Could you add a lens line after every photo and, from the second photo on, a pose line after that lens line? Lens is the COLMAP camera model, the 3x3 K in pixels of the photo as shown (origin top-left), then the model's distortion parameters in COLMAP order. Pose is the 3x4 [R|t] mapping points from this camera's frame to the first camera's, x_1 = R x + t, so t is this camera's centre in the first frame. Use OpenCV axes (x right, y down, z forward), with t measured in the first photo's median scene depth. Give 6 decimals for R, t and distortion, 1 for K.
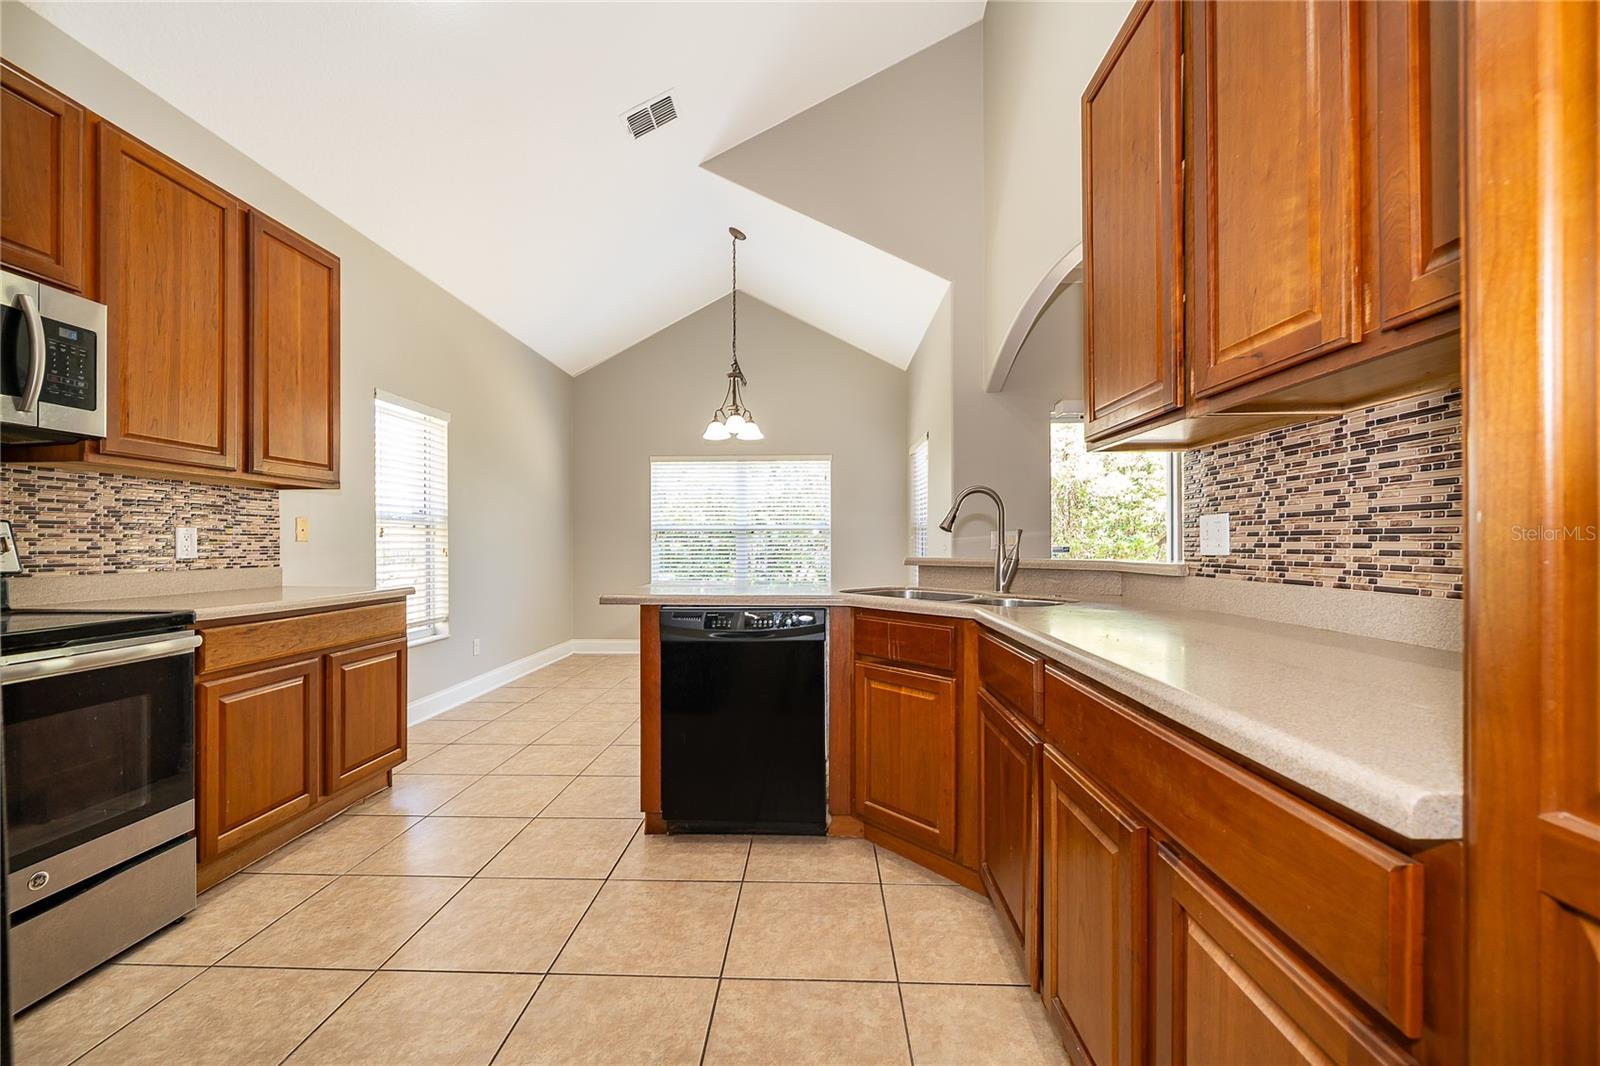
lens RADIAL K [[621.6, 0, 800.9], [0, 621.6, 536.2], [0, 0, 1]] dist [-0.003185, -0.000088]
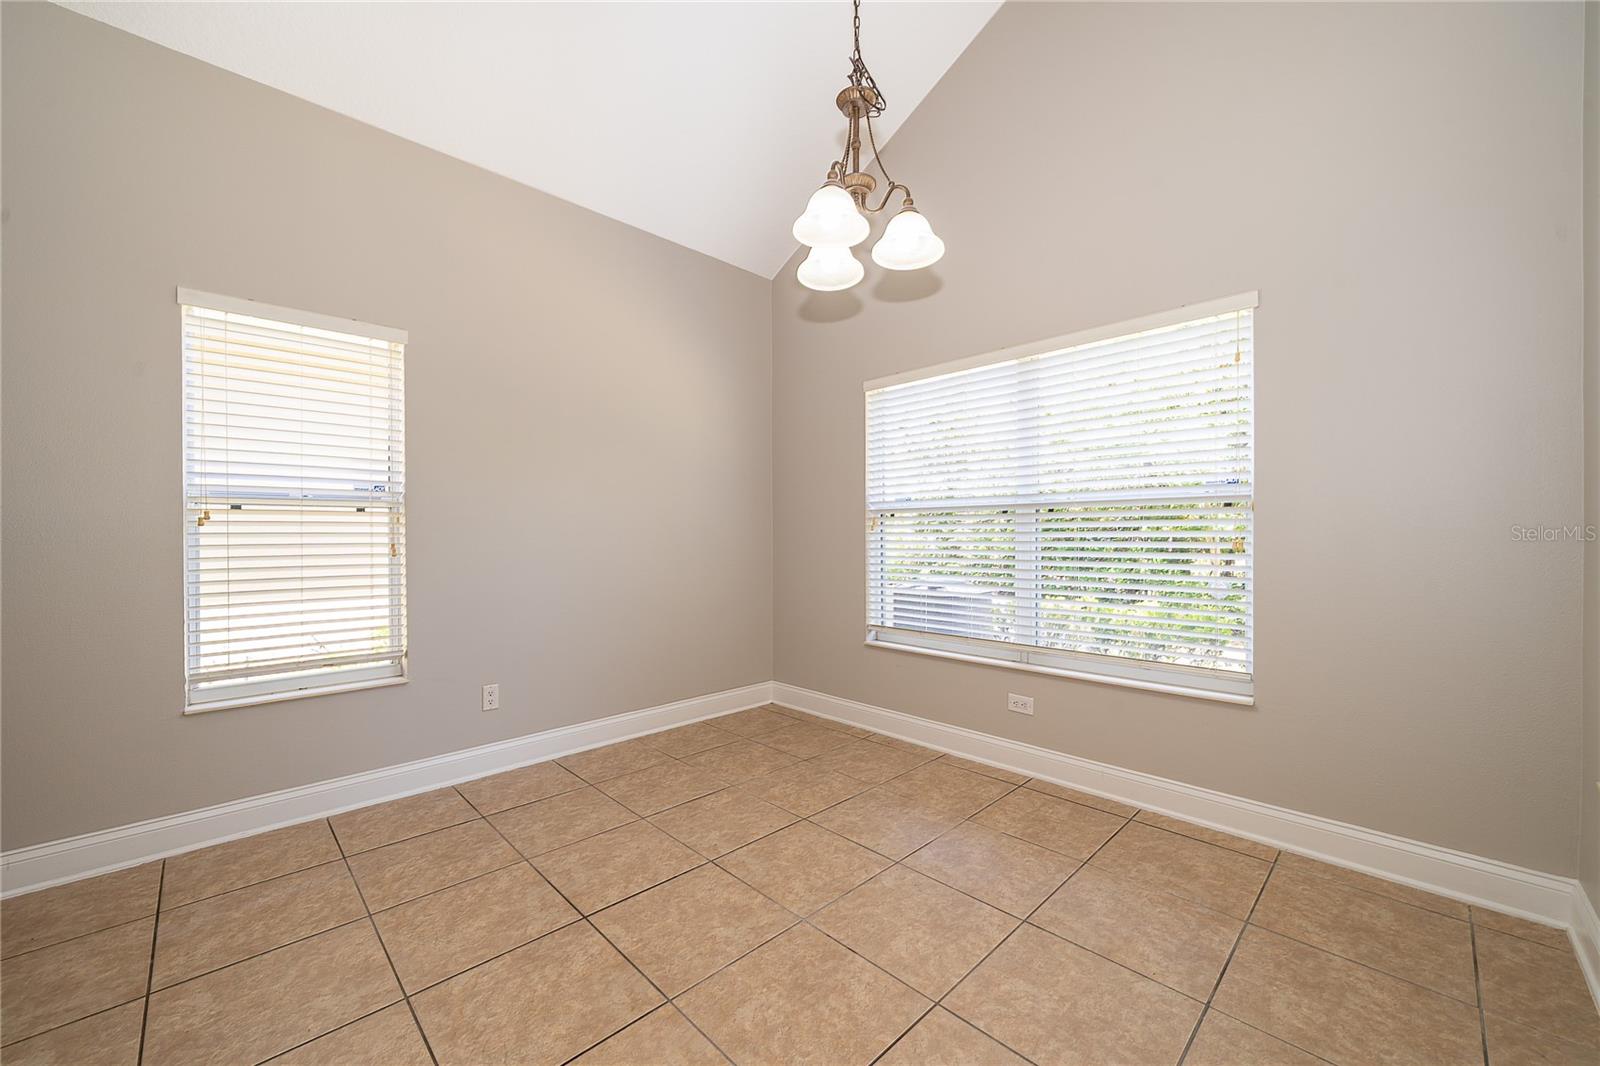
lens RADIAL K [[609.1, 0, 795.8], [0, 609.1, 540.0], [0, 0, 1]] dist [-0.003093, -0.000035]
pose [[0.717108, 0.004922, -0.696945, 0.300274], [0.008061, 0.999850, 0.015356, 0.018322], [0.696916, -0.016630, 0.716960, 1.626616]]
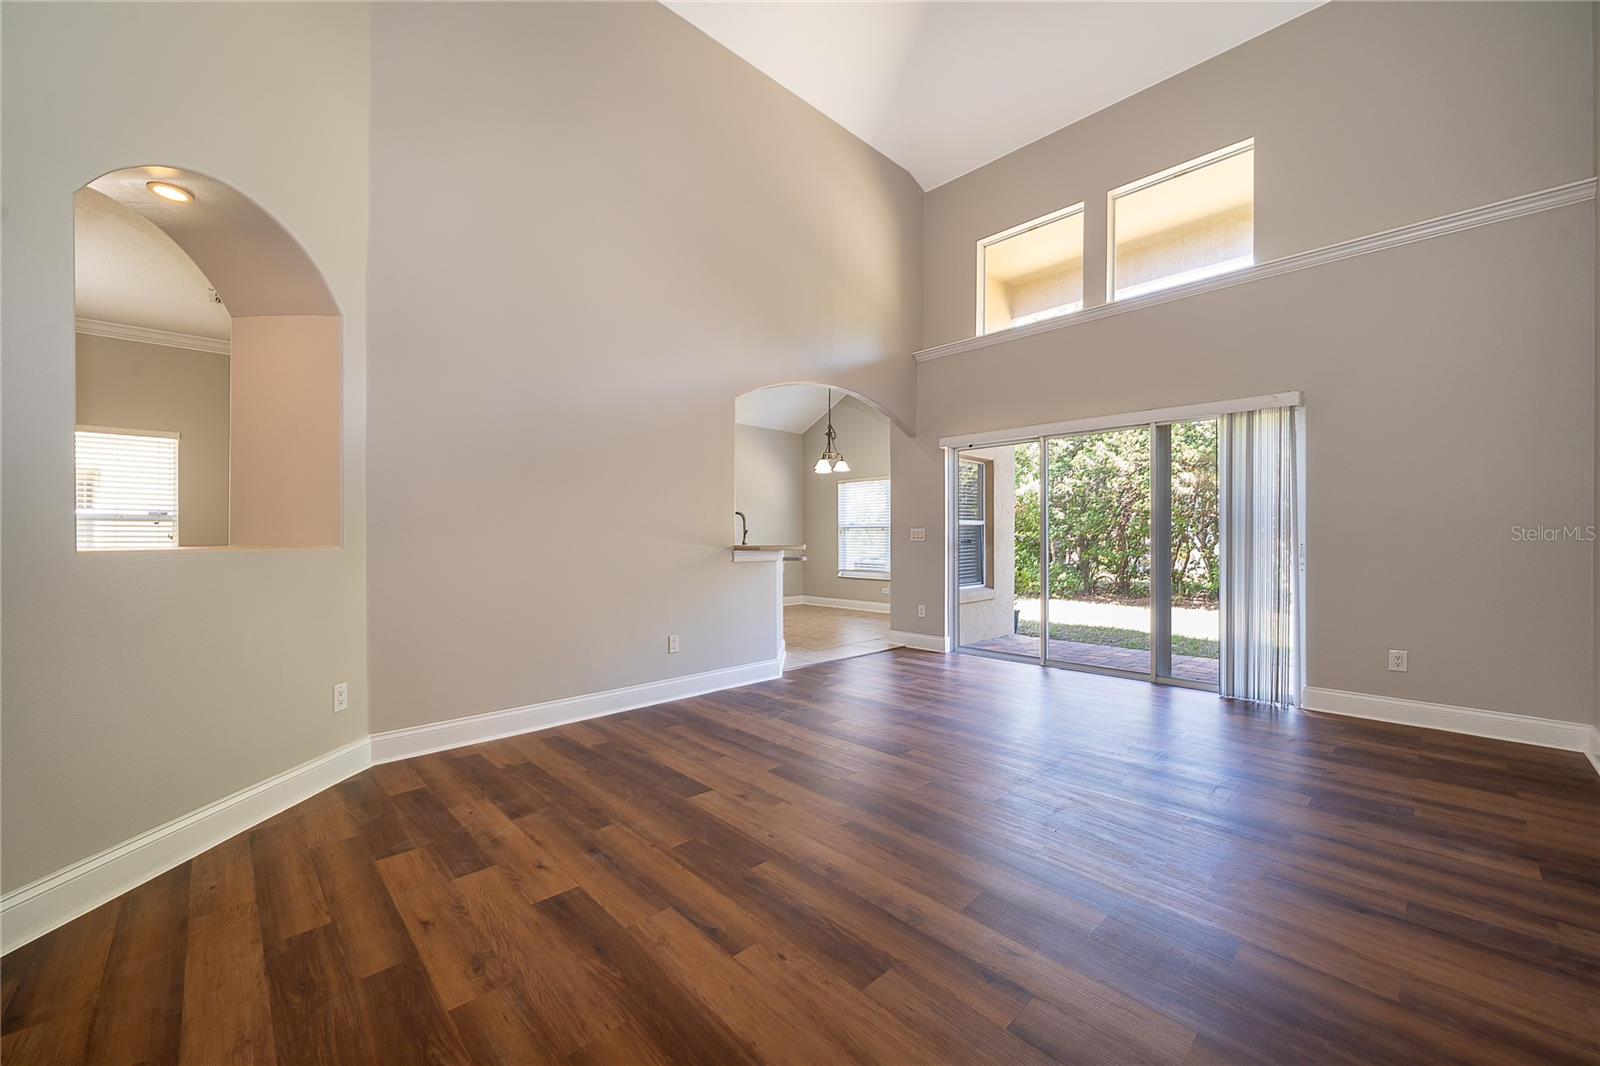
lens RADIAL K [[621.6, 0, 800.9], [0, 621.6, 536.2], [0, 0, 1]] dist [-0.003185, -0.000088]
pose [[0.718353, -0.000027, -0.695679, 2.253986], [0.008200, 0.999931, 0.008429, -0.005202], [0.695631, -0.011760, 0.718303, -0.520761]]
